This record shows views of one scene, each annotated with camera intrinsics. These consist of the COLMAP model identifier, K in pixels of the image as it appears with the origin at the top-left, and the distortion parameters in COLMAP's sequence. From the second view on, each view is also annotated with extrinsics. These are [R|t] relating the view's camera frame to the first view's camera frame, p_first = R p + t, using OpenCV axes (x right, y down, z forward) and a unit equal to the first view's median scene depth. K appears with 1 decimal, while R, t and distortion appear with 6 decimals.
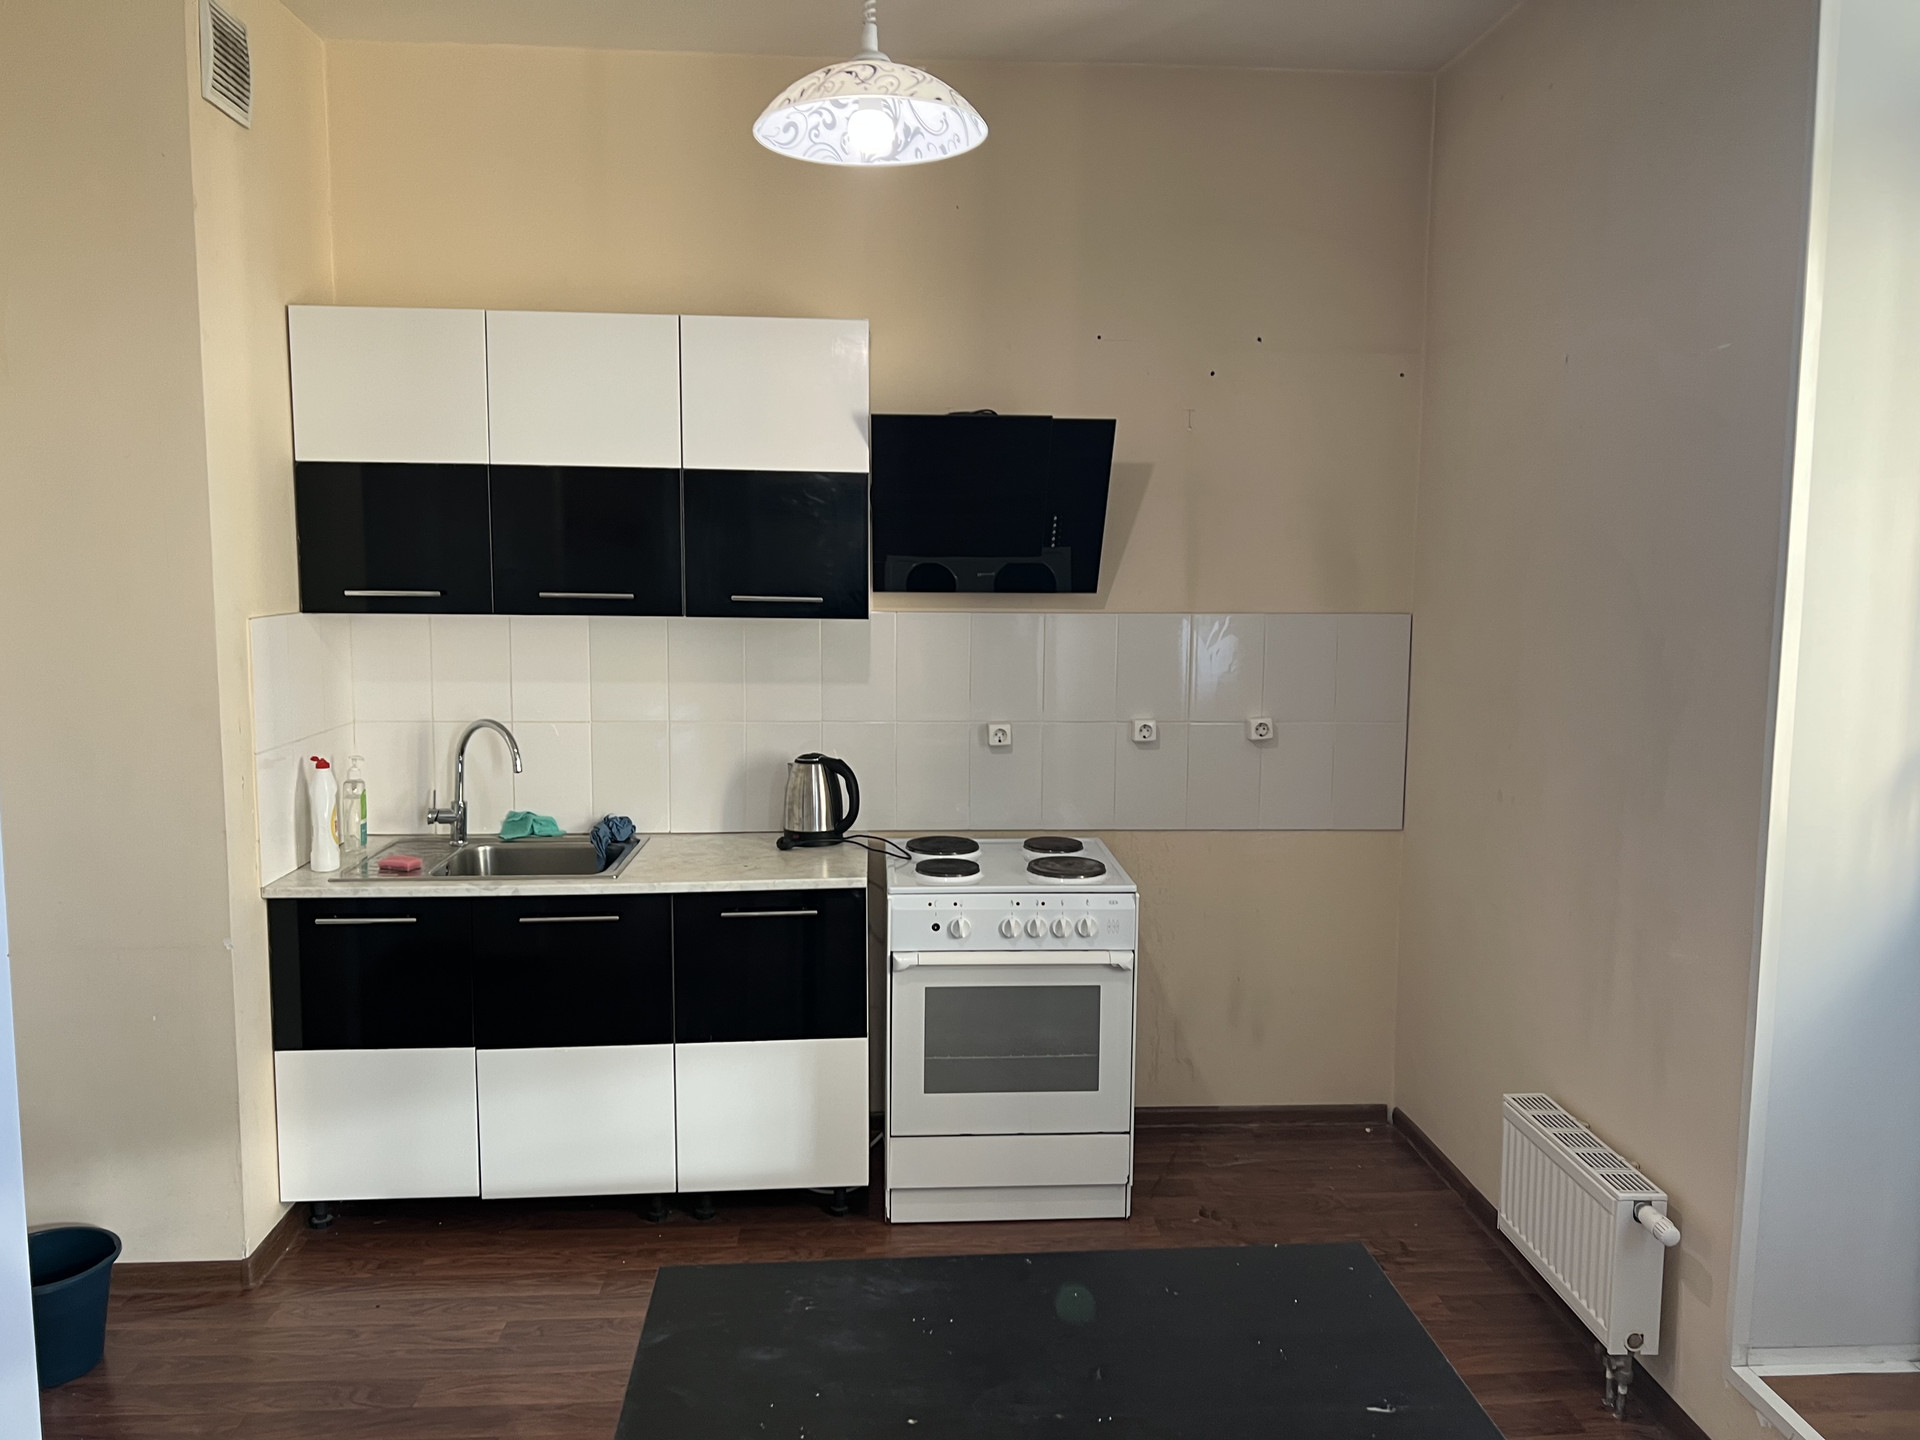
lens RADIAL K [[1439.2, 0, 967.5], [0, 1439.2, 707.6], [0, 0, 1]] dist [0.067032, -0.056374]
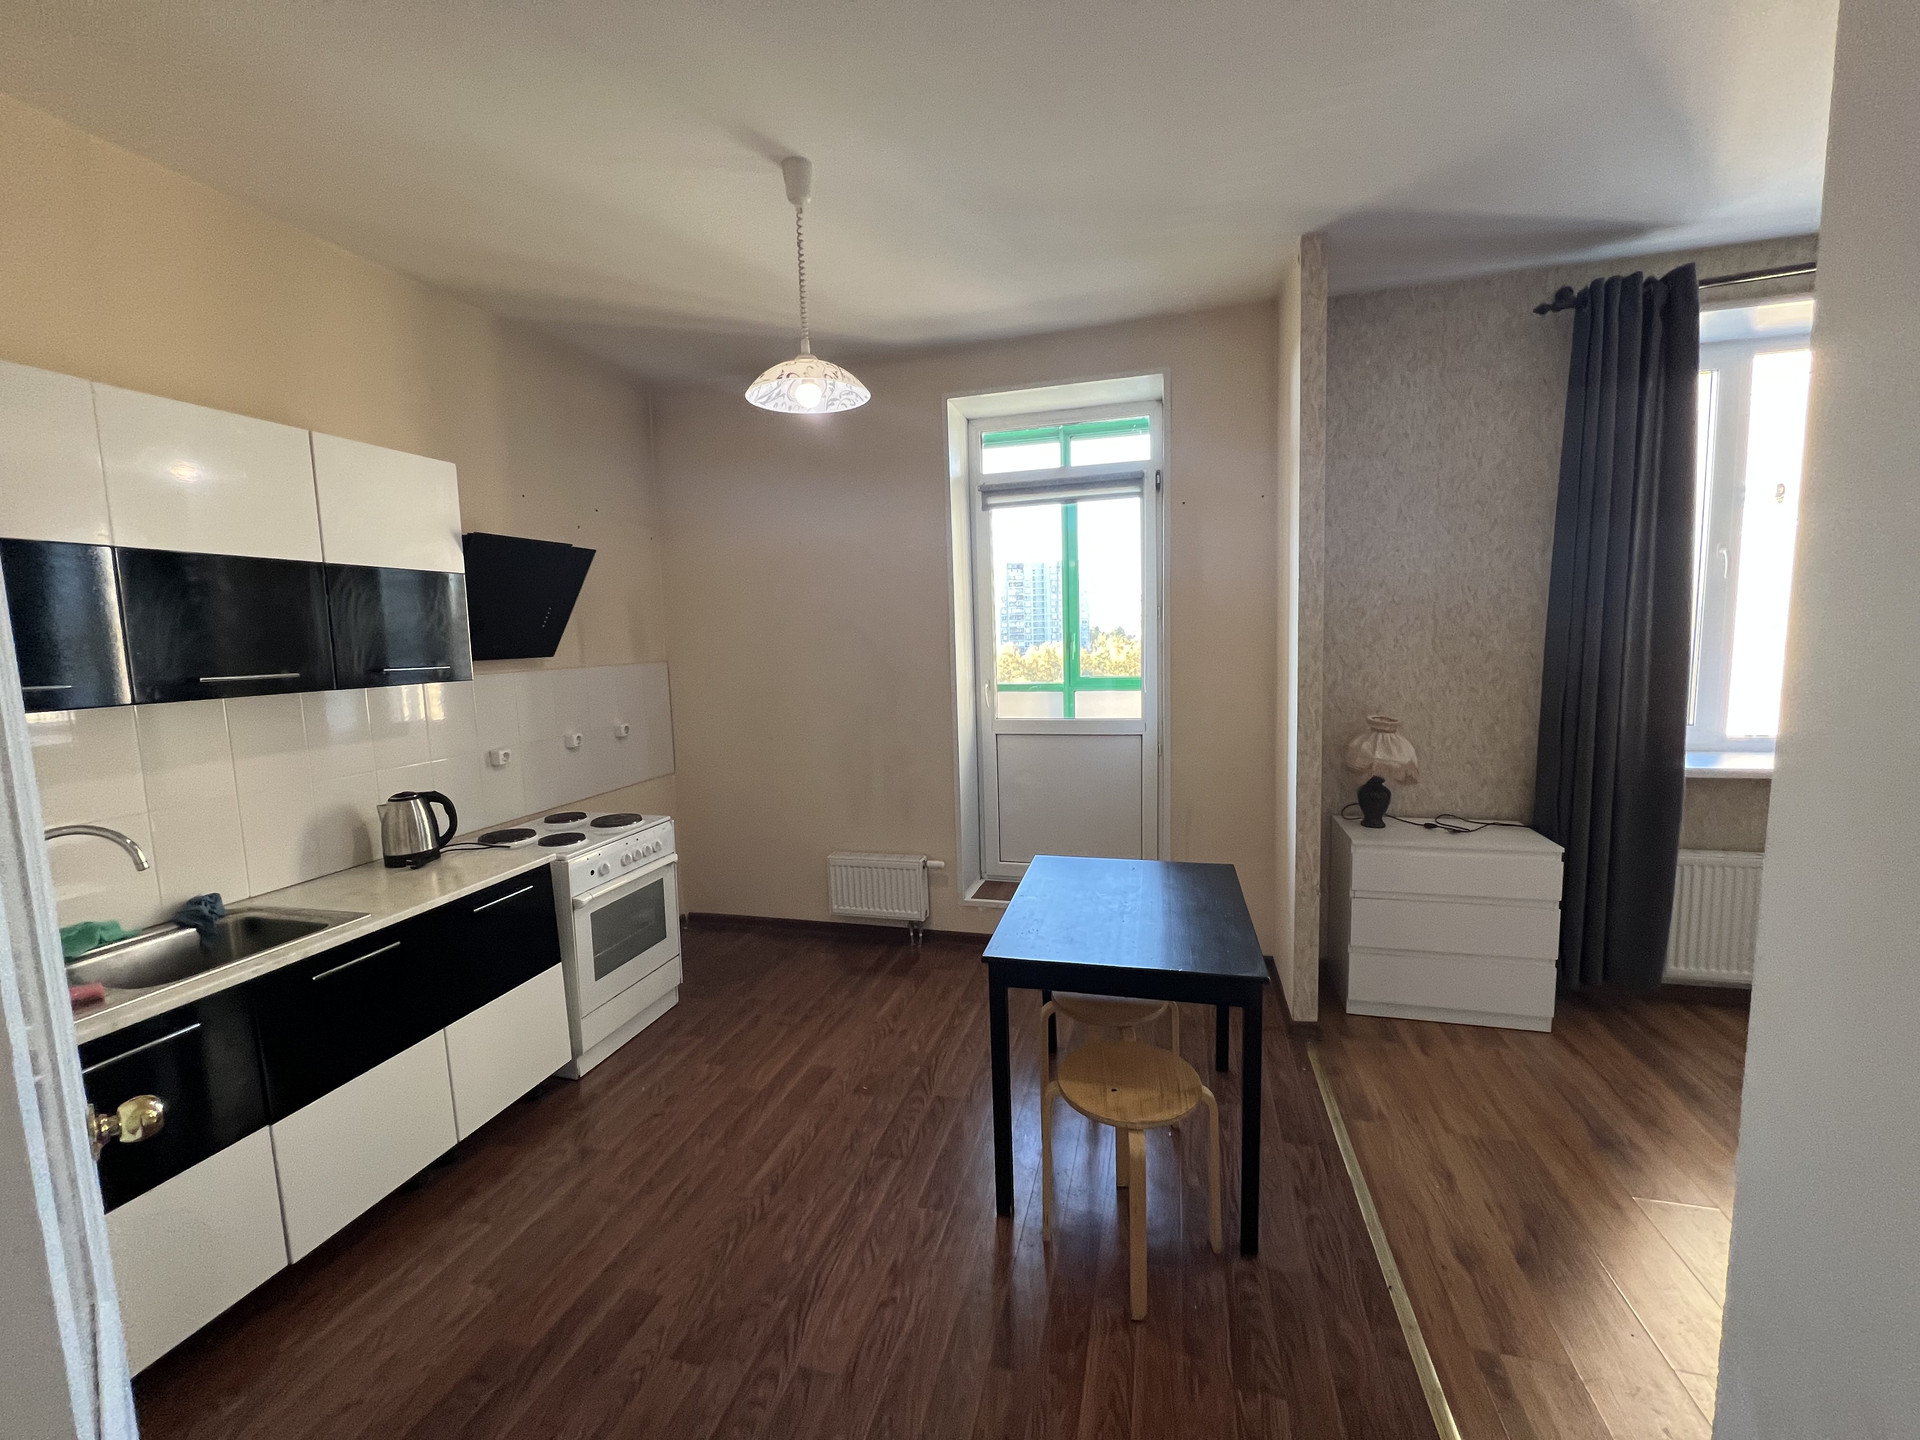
lens RADIAL K [[768.0, 0, 960.1], [0, 768.0, 714.2], [0, 0, 1]] dist [-0.004045, 0.000658]
pose [[0.324221, -0.116066, 0.938834, -0.631178], [0.136537, 0.987794, 0.074966, -0.021750], [-0.936076, 0.103880, 0.336111, 0.332899]]
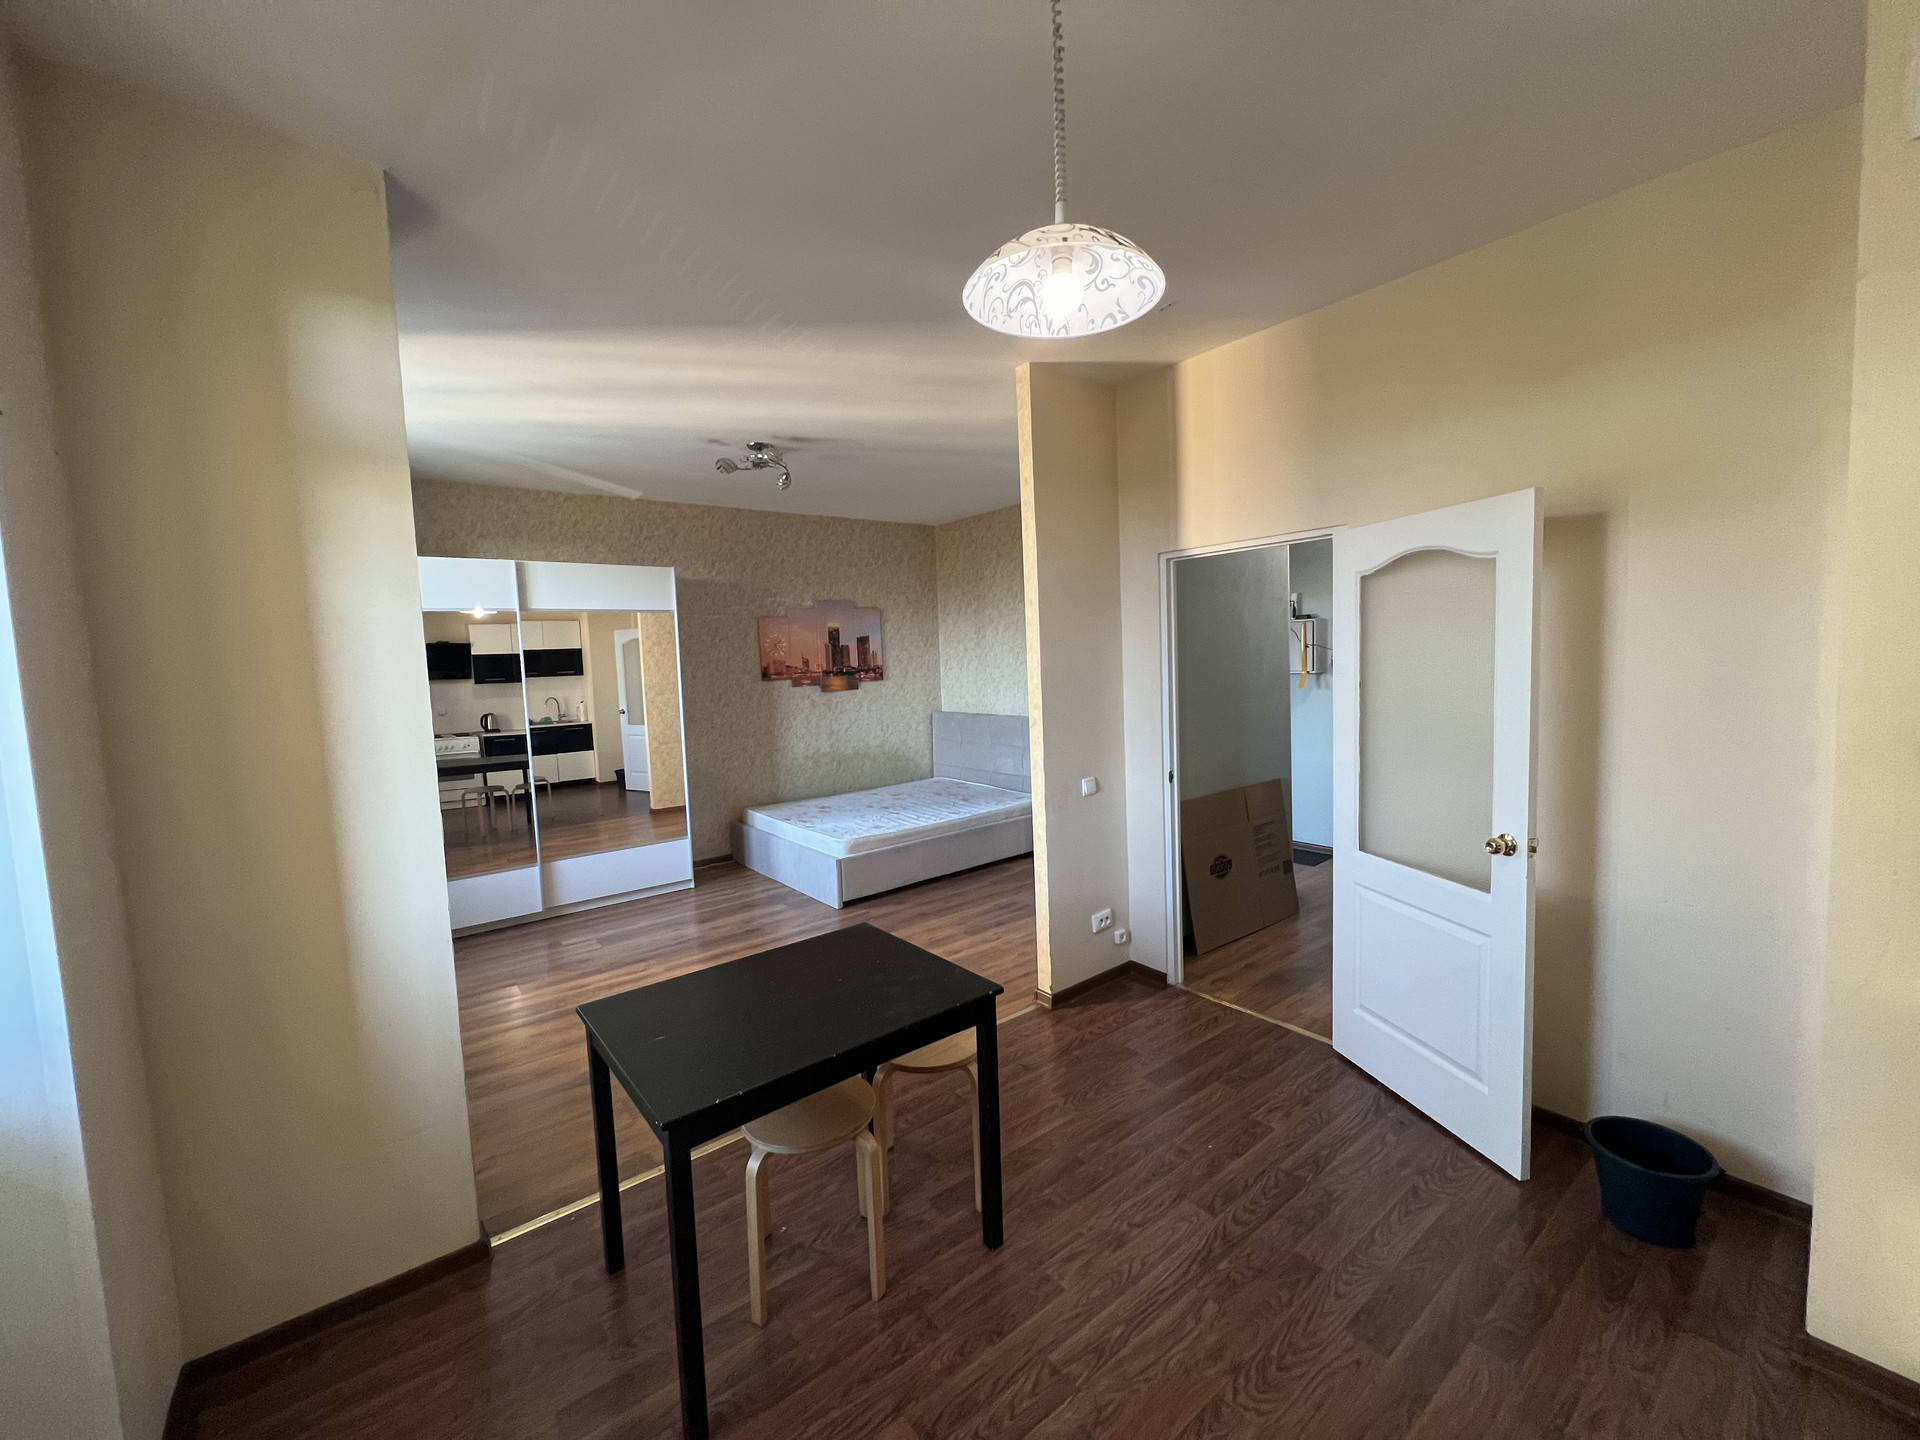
lens RADIAL K [[768.0, 0, 961.7], [0, 768.0, 713.4], [0, 0, 1]] dist [-0.004045, 0.000658]
pose [[-0.825285, 0.067625, -0.560653, 0.235144], [-0.029413, 0.986309, 0.162262, -0.103349], [0.563951, 0.150403, -0.811997, 0.961218]]
